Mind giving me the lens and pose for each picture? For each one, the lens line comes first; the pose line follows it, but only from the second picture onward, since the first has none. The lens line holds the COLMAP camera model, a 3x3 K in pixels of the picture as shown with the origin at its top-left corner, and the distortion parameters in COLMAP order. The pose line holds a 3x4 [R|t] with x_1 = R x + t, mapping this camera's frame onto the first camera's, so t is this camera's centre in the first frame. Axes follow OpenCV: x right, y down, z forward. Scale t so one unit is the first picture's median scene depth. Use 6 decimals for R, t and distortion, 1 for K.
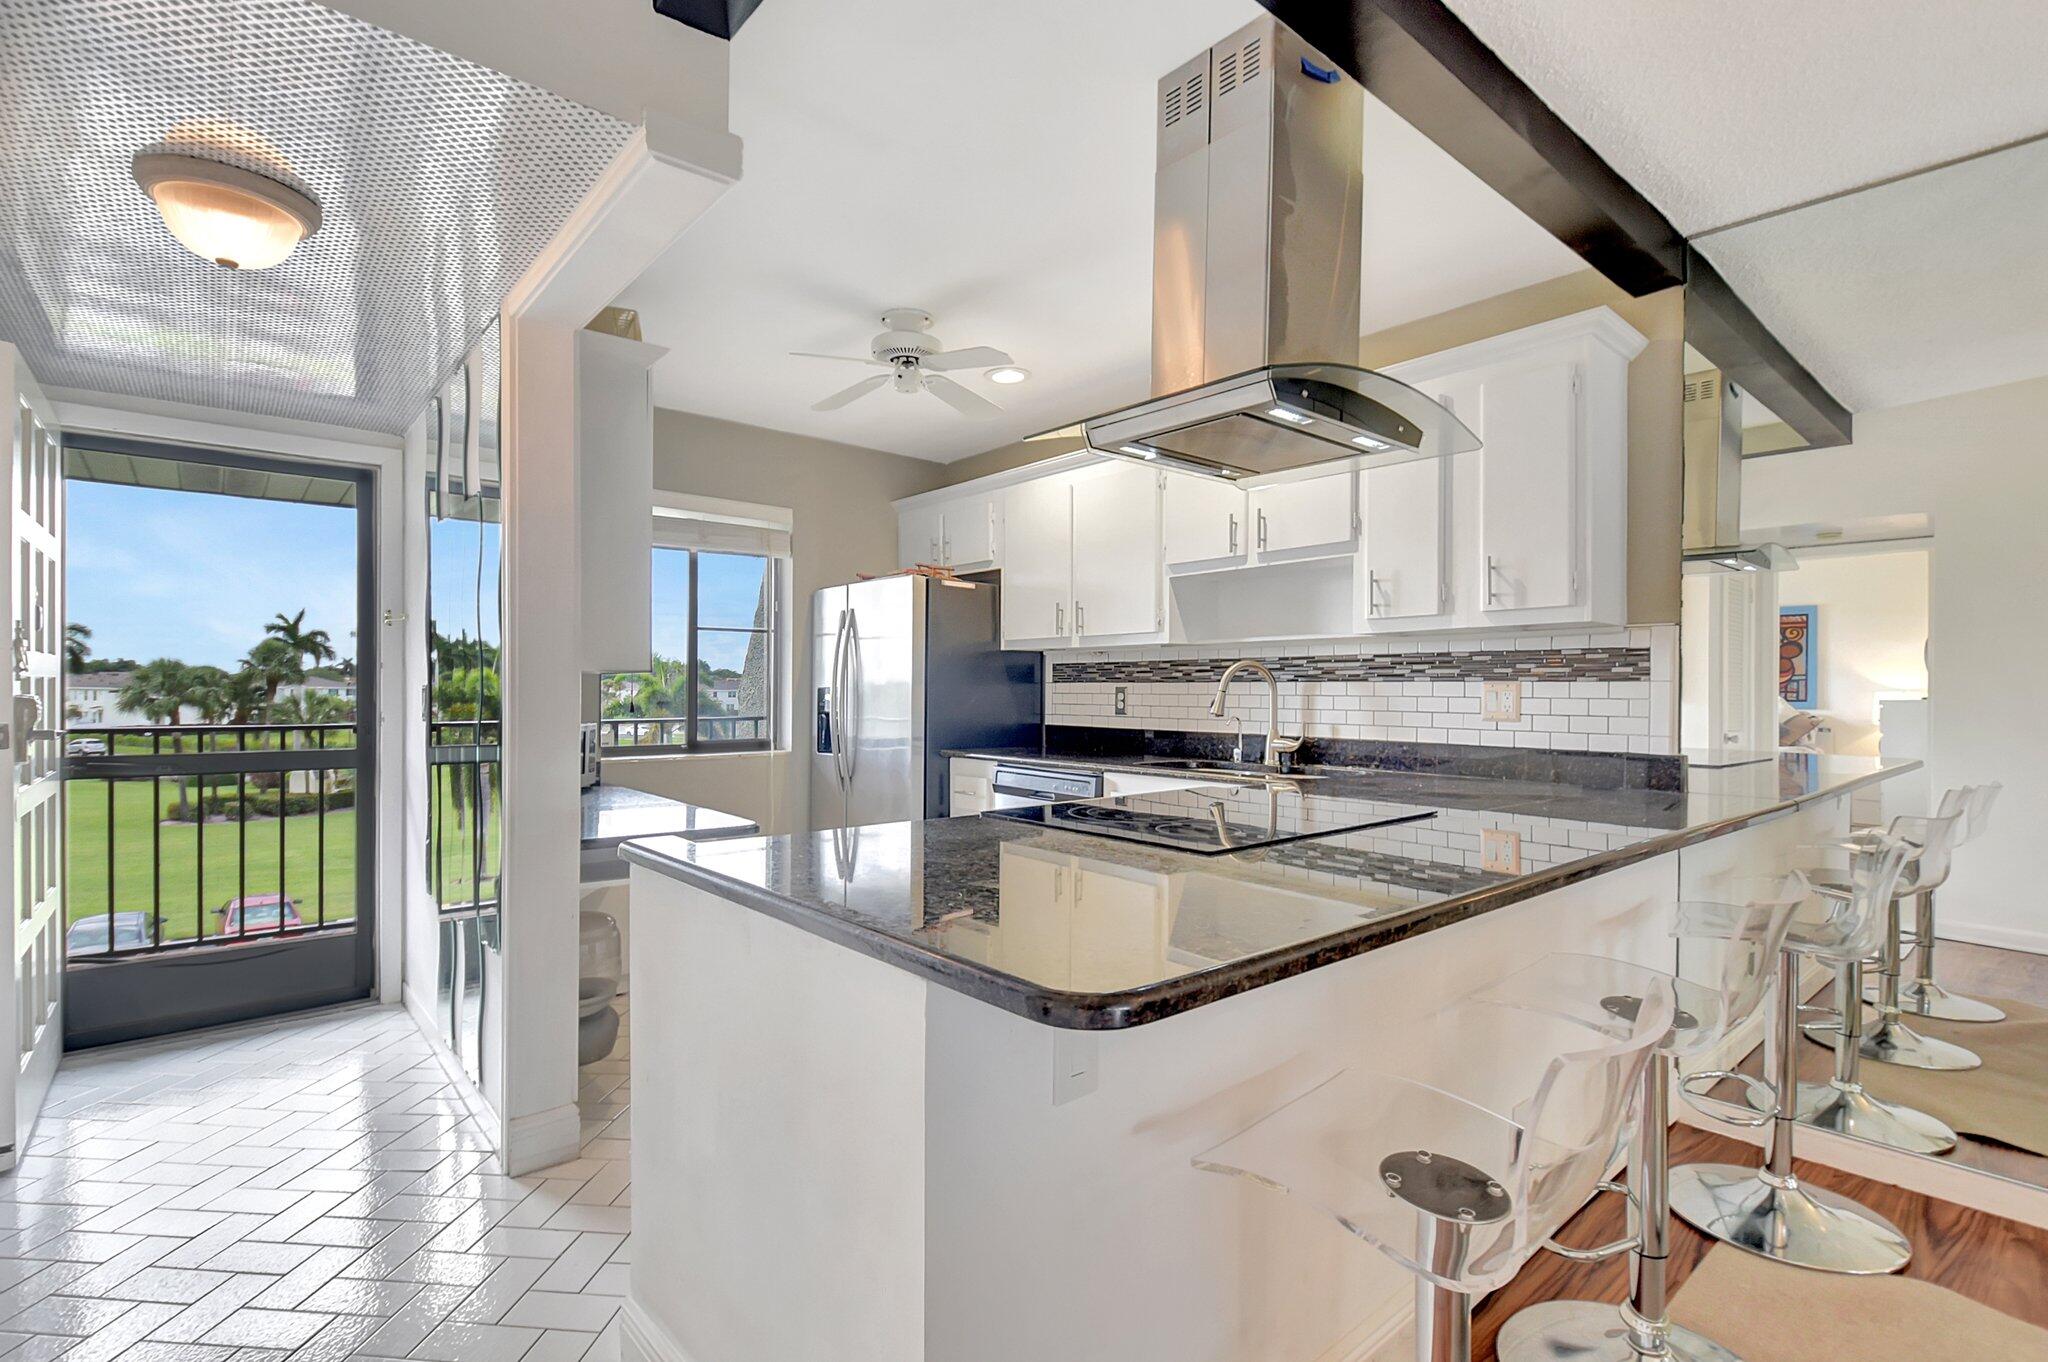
lens RADIAL K [[921.5, 0, 1033.4], [0, 921.5, 694.1], [0, 0, 1]] dist [-0.015522, -0.006138]
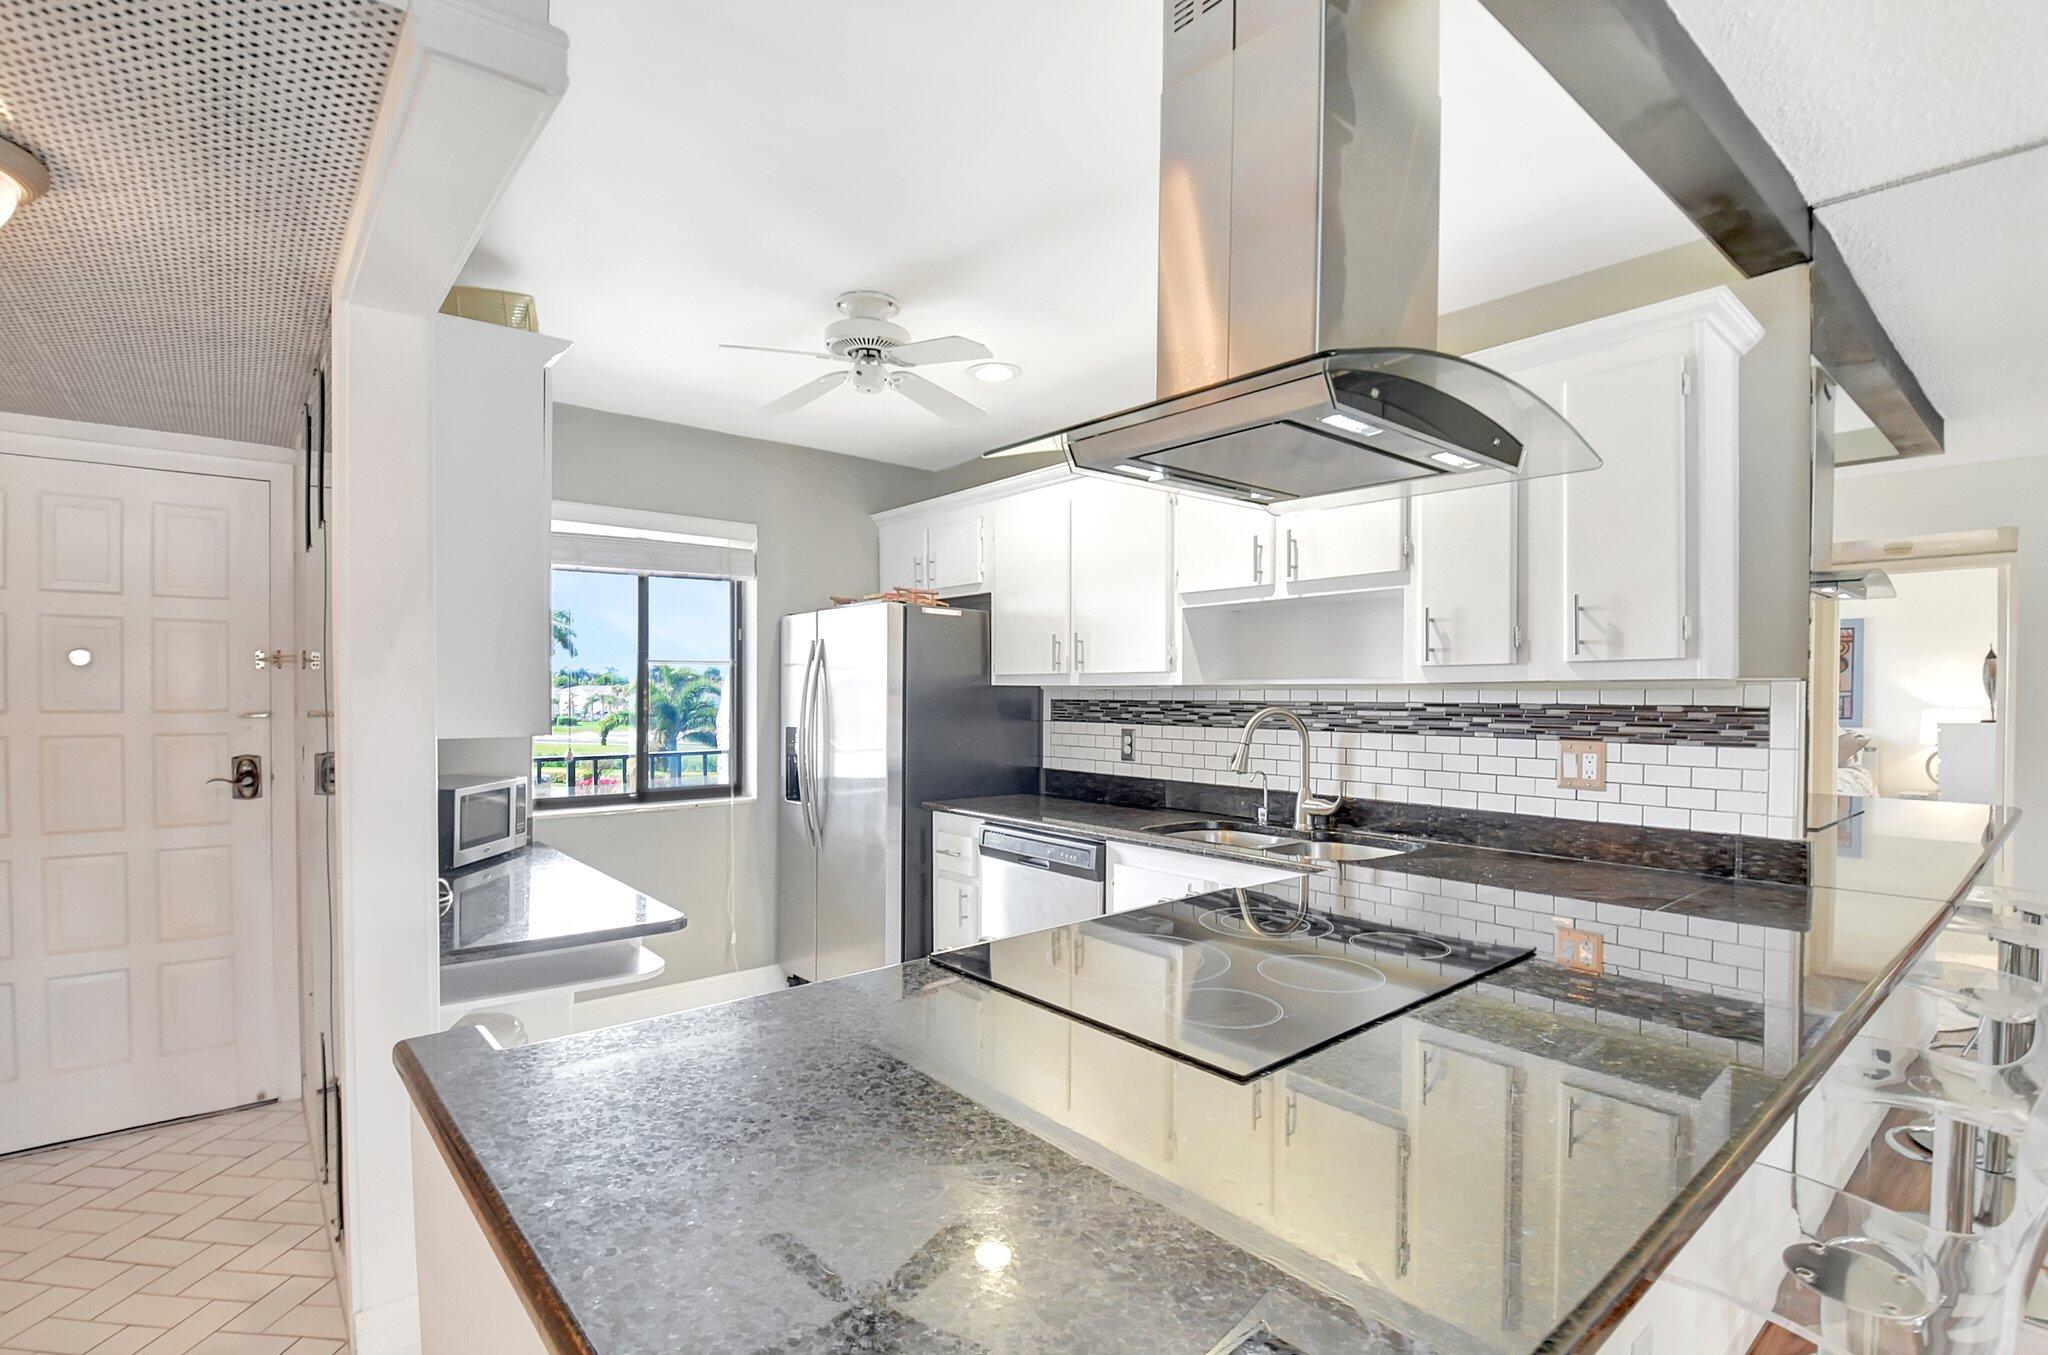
lens RADIAL K [[921.5, 0, 1051.1], [0, 921.5, 692.0], [0, 0, 1]] dist [-0.015522, -0.006138]
pose [[0.999995, -0.000703, 0.003177, 0.022840], [0.000718, 0.999988, -0.004893, -0.046379], [-0.003173, 0.004895, 0.999983, 0.146464]]
